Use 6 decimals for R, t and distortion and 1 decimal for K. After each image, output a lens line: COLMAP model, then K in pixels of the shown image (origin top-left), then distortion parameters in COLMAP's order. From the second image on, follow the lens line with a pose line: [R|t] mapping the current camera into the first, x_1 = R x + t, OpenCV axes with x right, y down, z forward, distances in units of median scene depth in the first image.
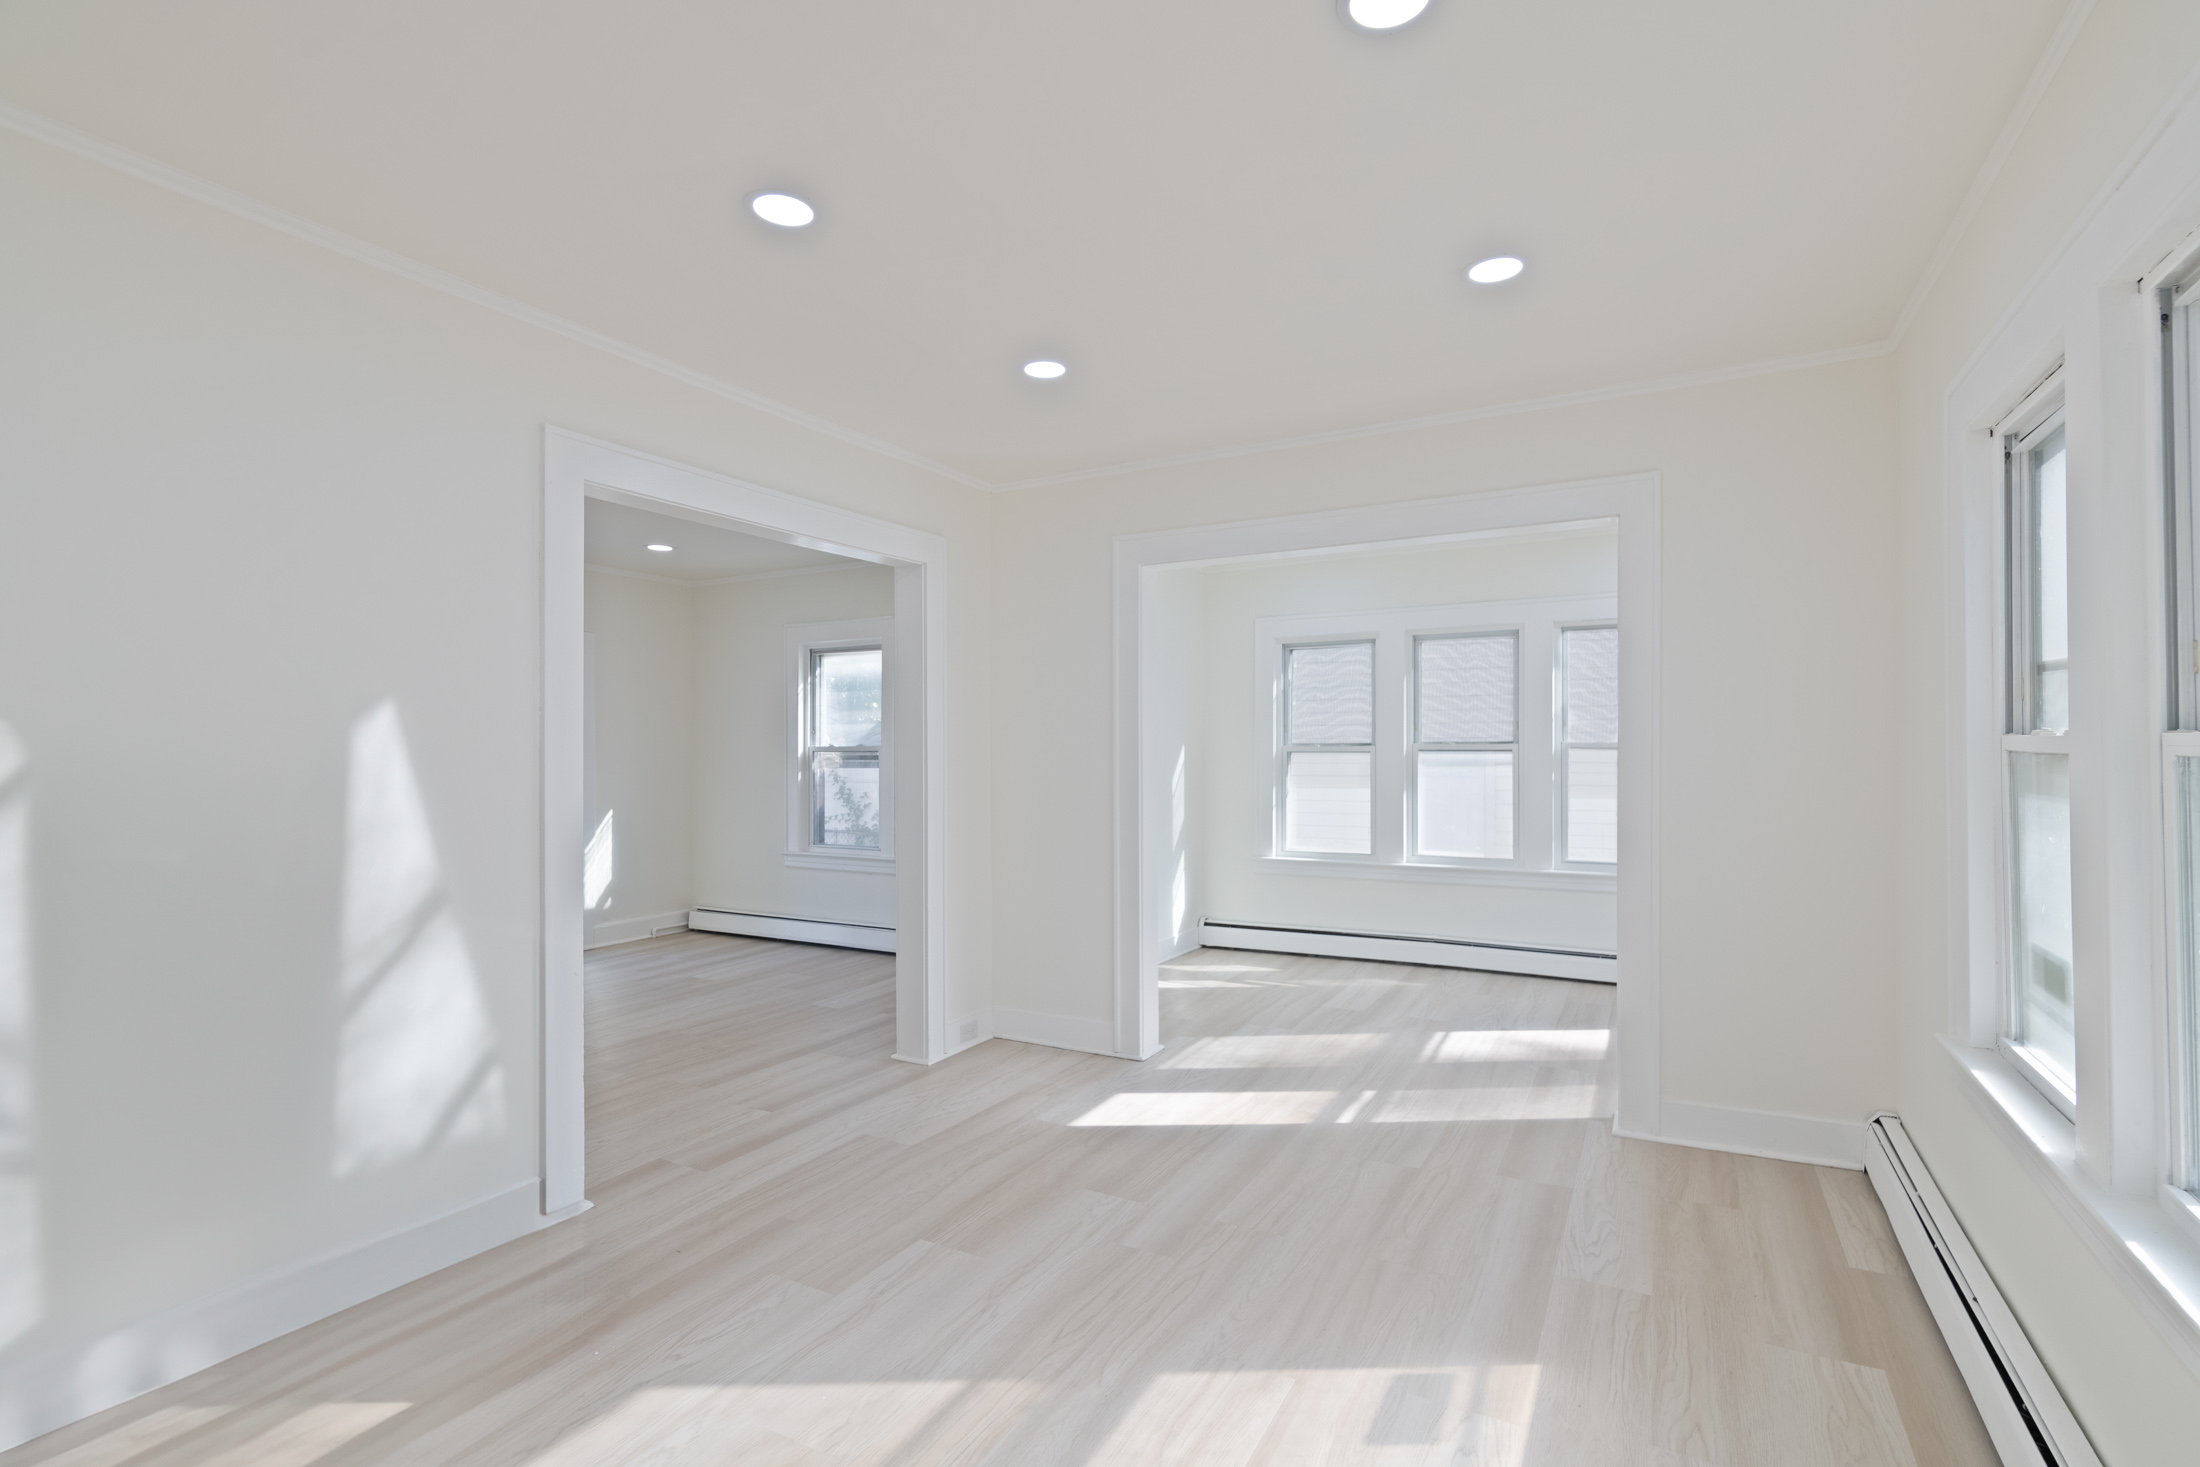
lens RADIAL K [[1006.7, 0, 1125.7], [0, 1006.7, 748.5], [0, 0, 1]] dist [-0.000123, -0.000656]
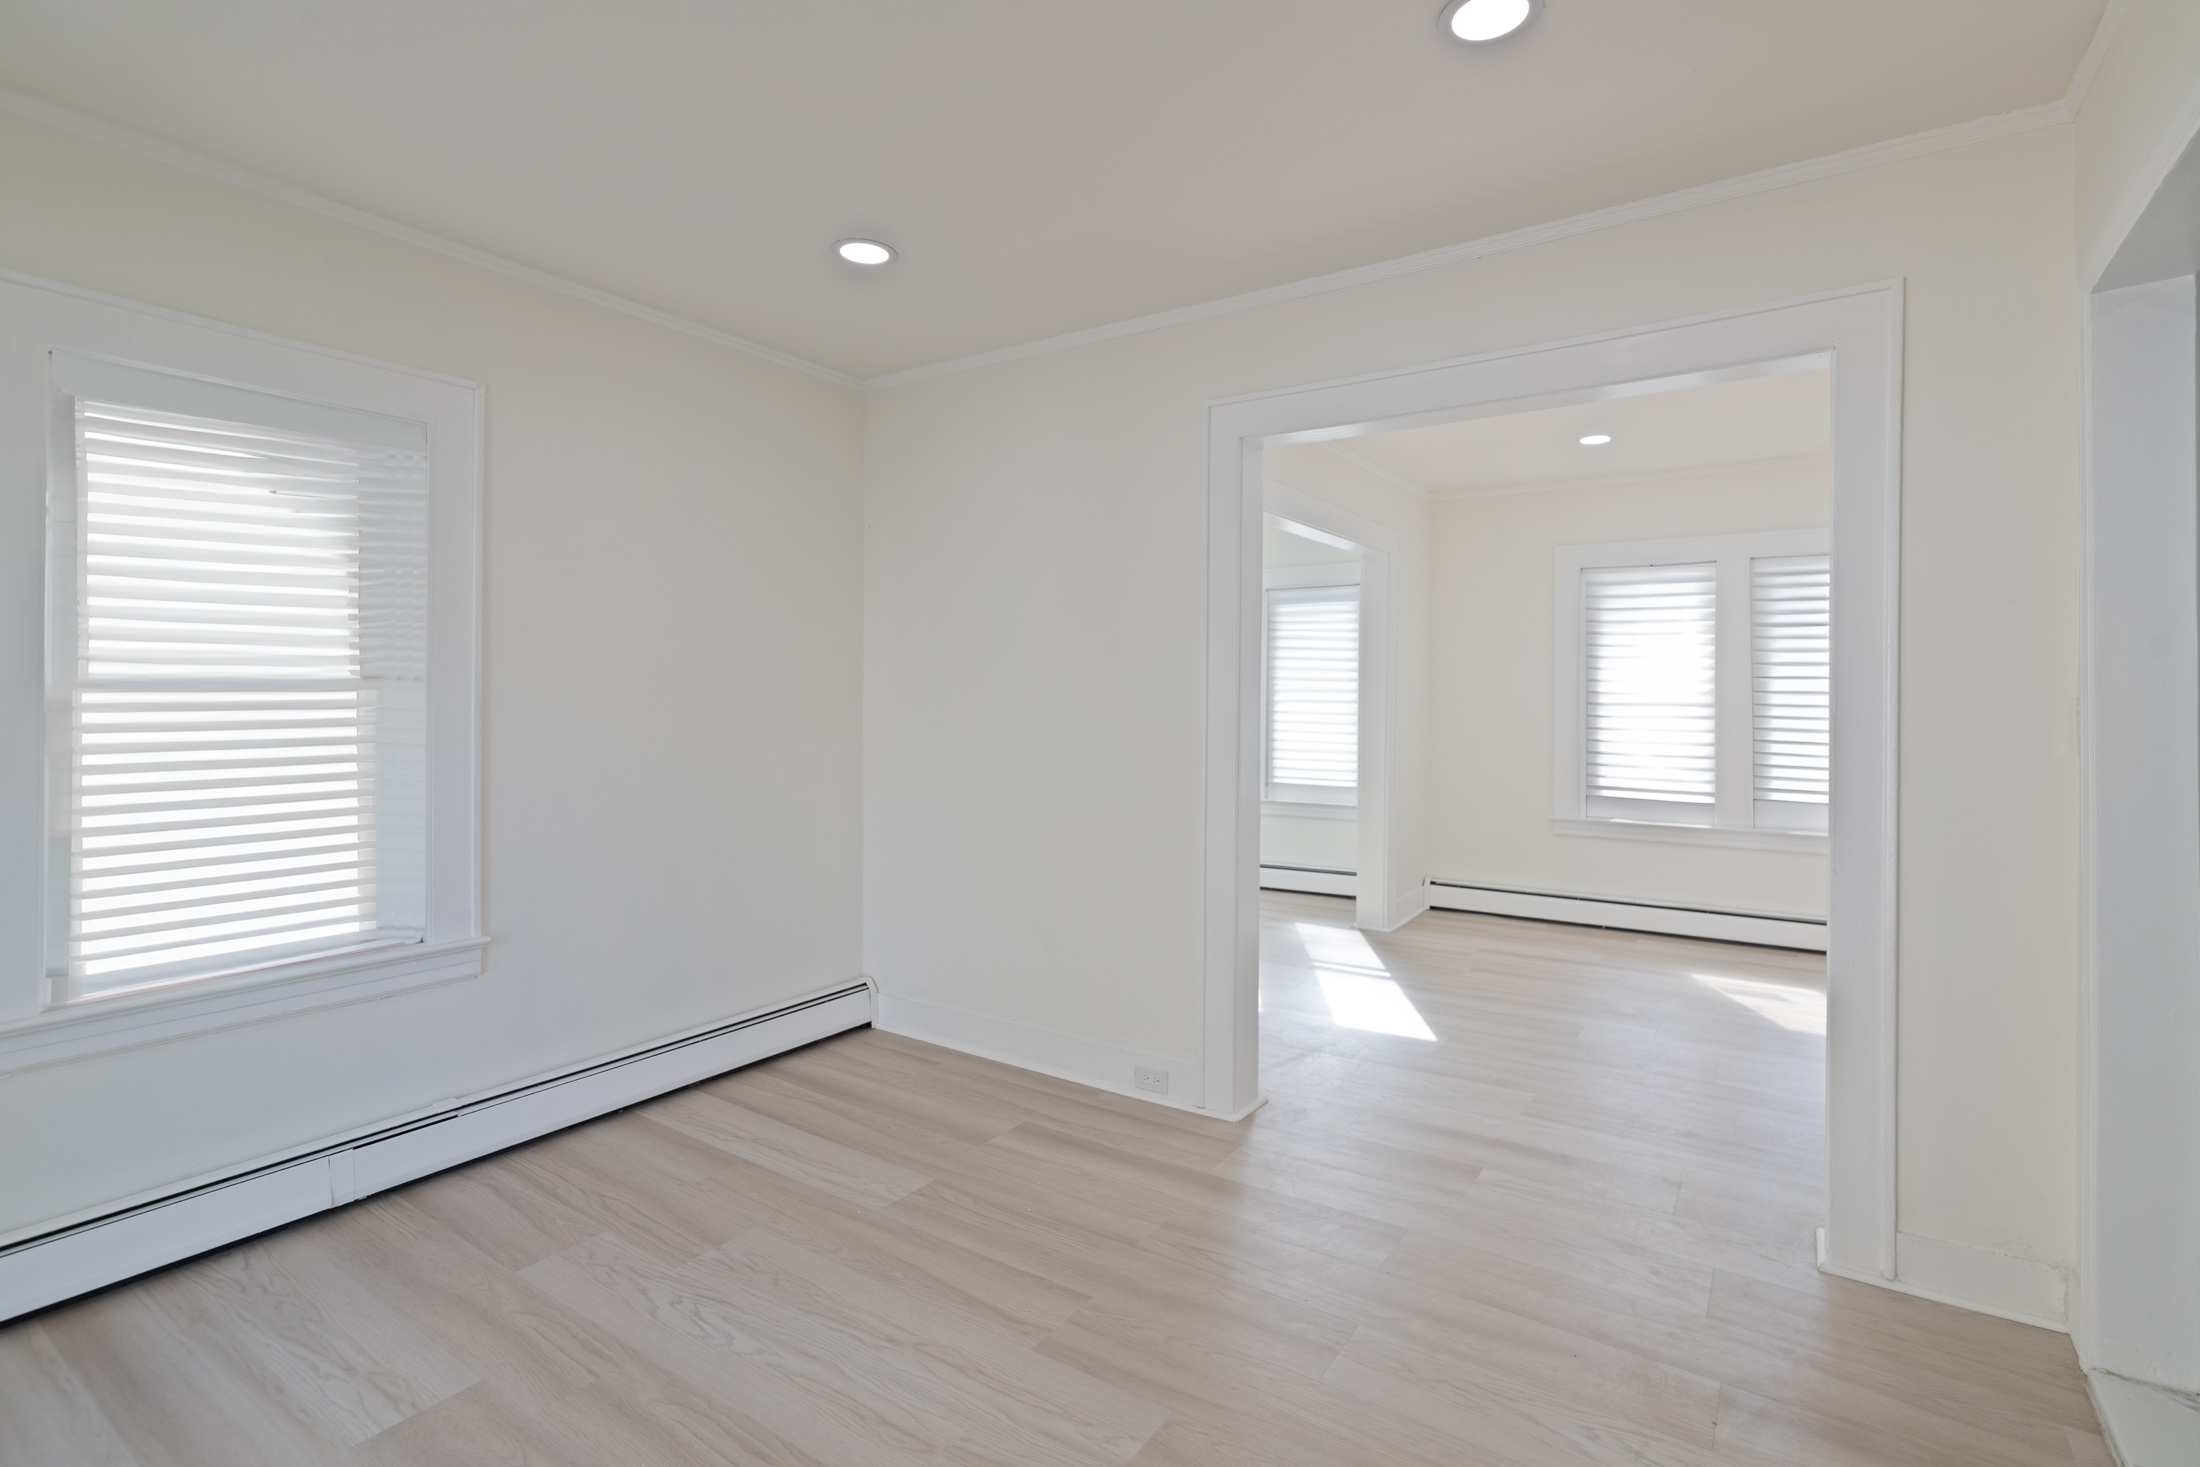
lens RADIAL K [[1038.9, 0, 1103.6], [0, 1038.9, 706.2], [0, 0, 1]] dist [0.000022, -0.000250]
pose [[0.093420, -0.008698, 0.995589, -1.194767], [-0.006242, 0.999937, 0.009321, 0.011972], [-0.995607, -0.007085, 0.093359, 1.265127]]
